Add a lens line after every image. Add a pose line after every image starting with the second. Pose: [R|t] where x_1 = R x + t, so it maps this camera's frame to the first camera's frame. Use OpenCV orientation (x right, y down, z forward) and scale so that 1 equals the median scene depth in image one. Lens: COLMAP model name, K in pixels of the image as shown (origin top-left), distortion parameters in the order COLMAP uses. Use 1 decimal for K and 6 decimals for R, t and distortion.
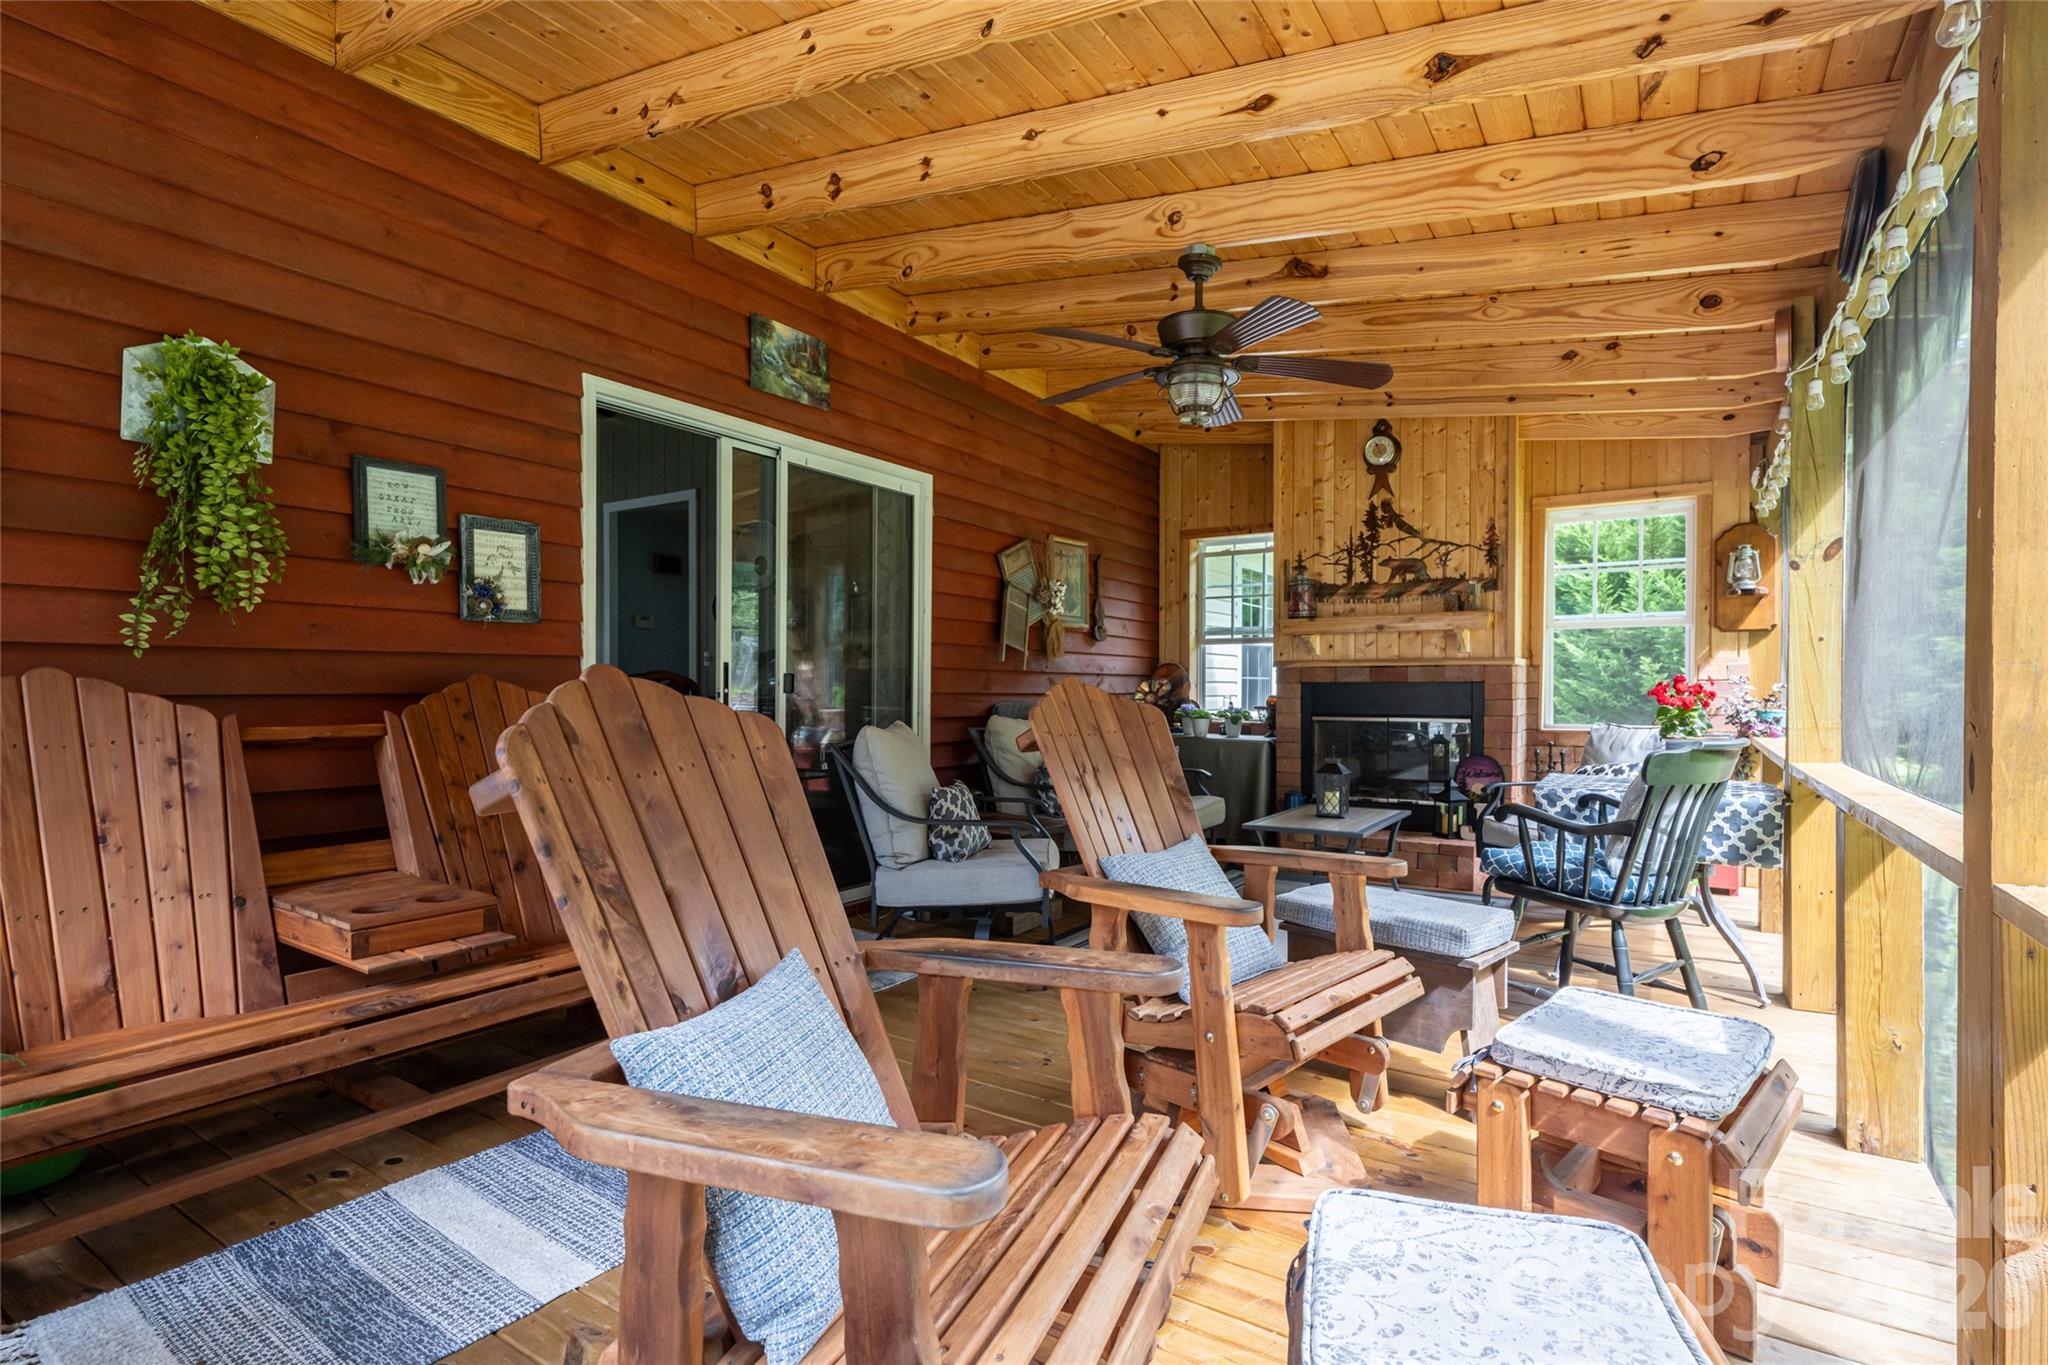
lens RADIAL K [[1001.9, 0, 1027.7], [0, 1001.9, 684.0], [0, 0, 1]] dist [-0.001609, 0.000777]
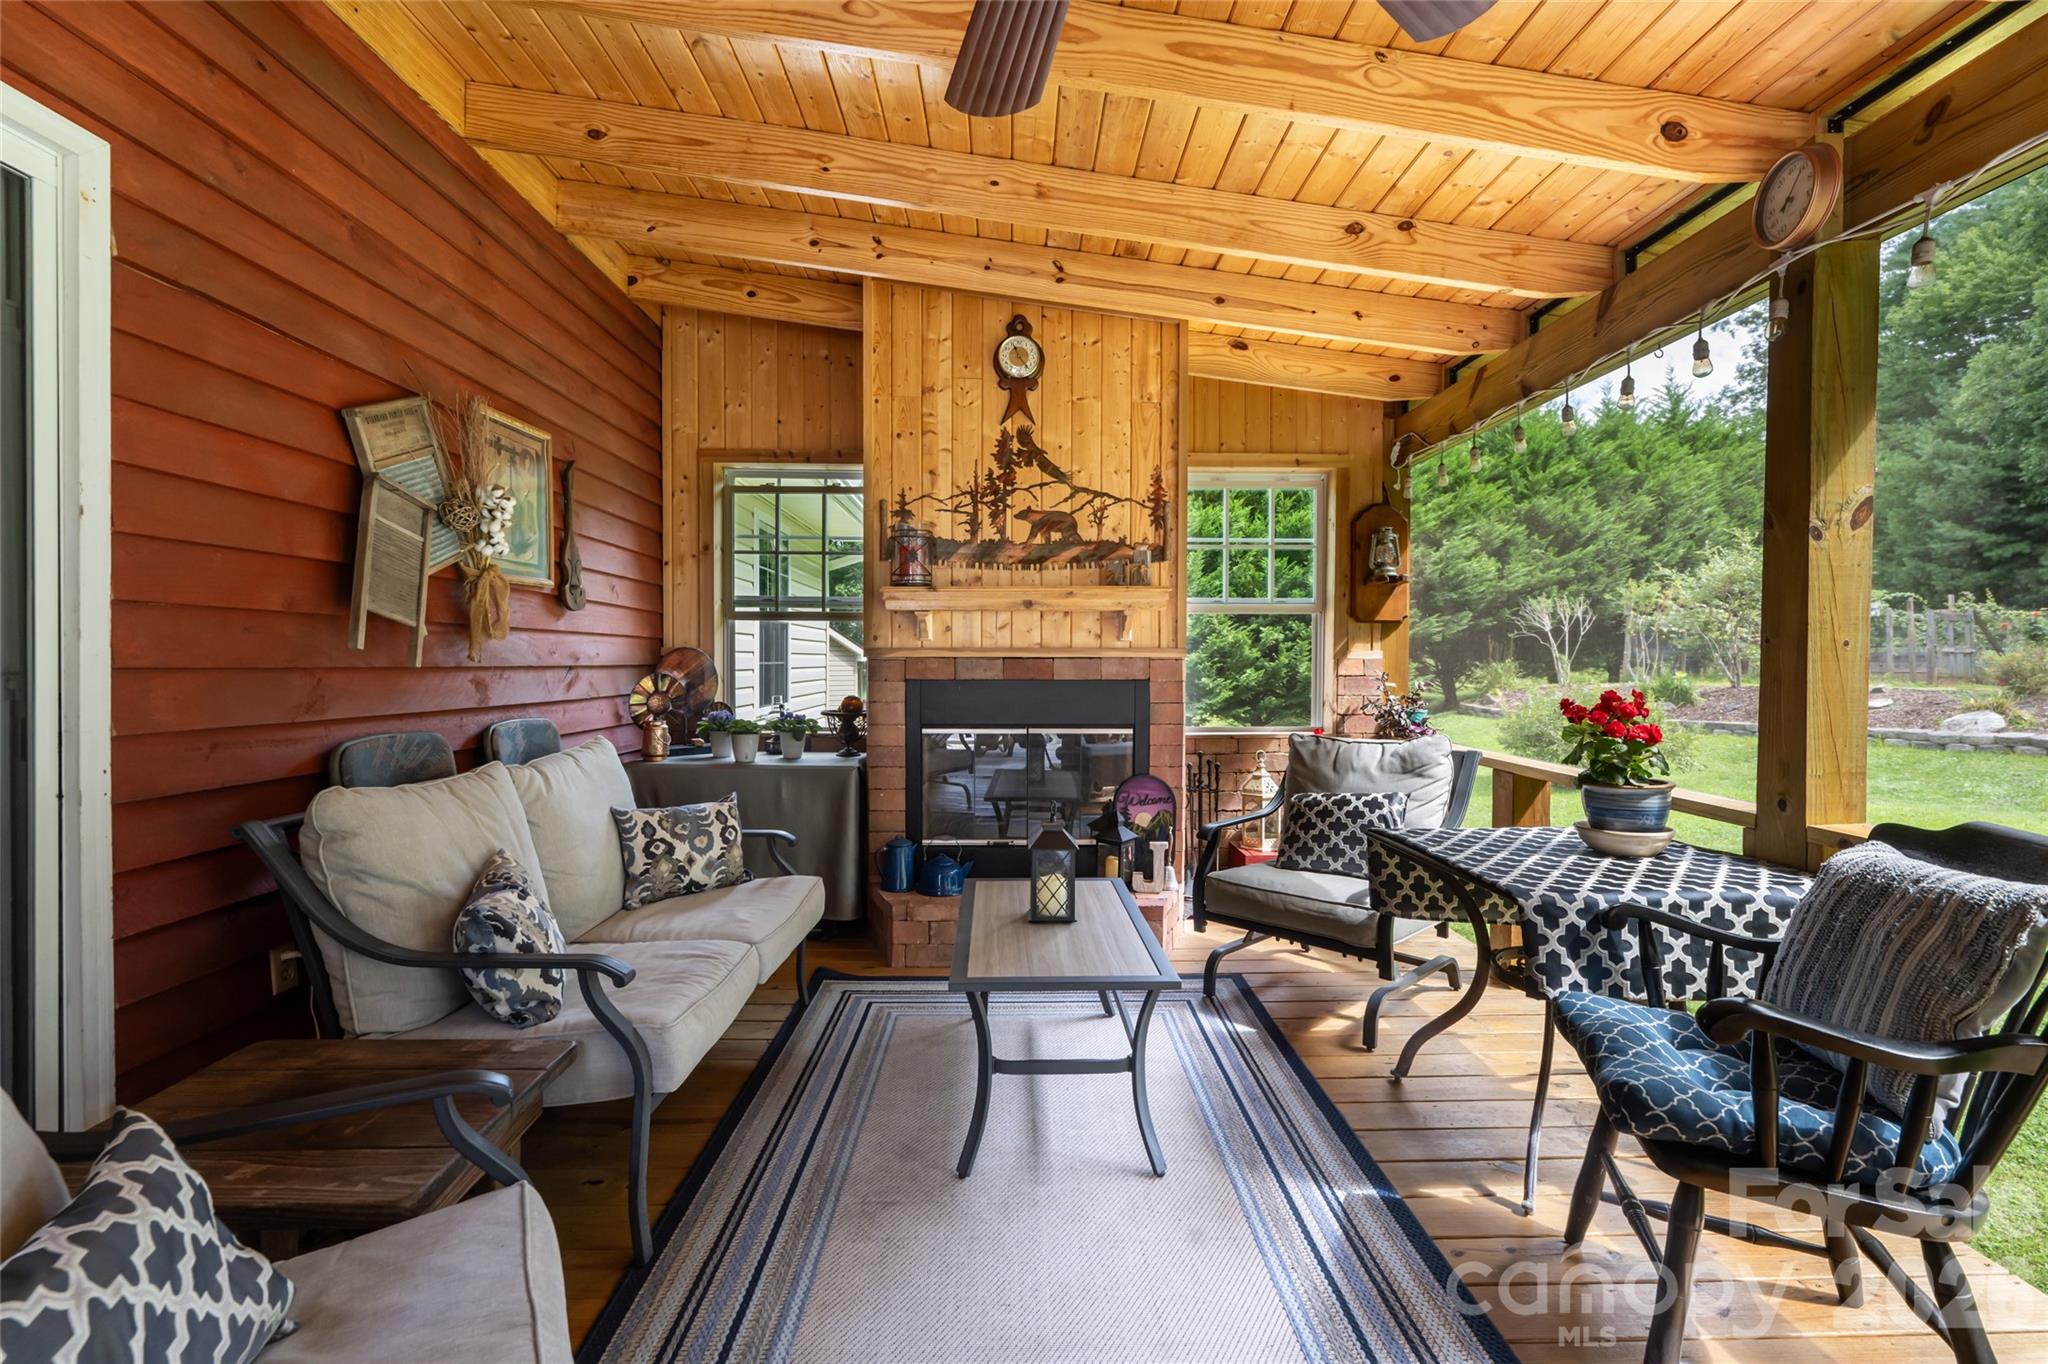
lens RADIAL K [[885.7, 0, 1033.0], [0, 885.7, 673.0], [0, 0, 1]] dist [0.001702, 0.000499]
pose [[0.819571, -0.008270, 0.572918, -0.005076], [-0.004407, 0.999775, 0.020737, -0.020187], [-0.572961, -0.019520, 0.819350, 0.472051]]
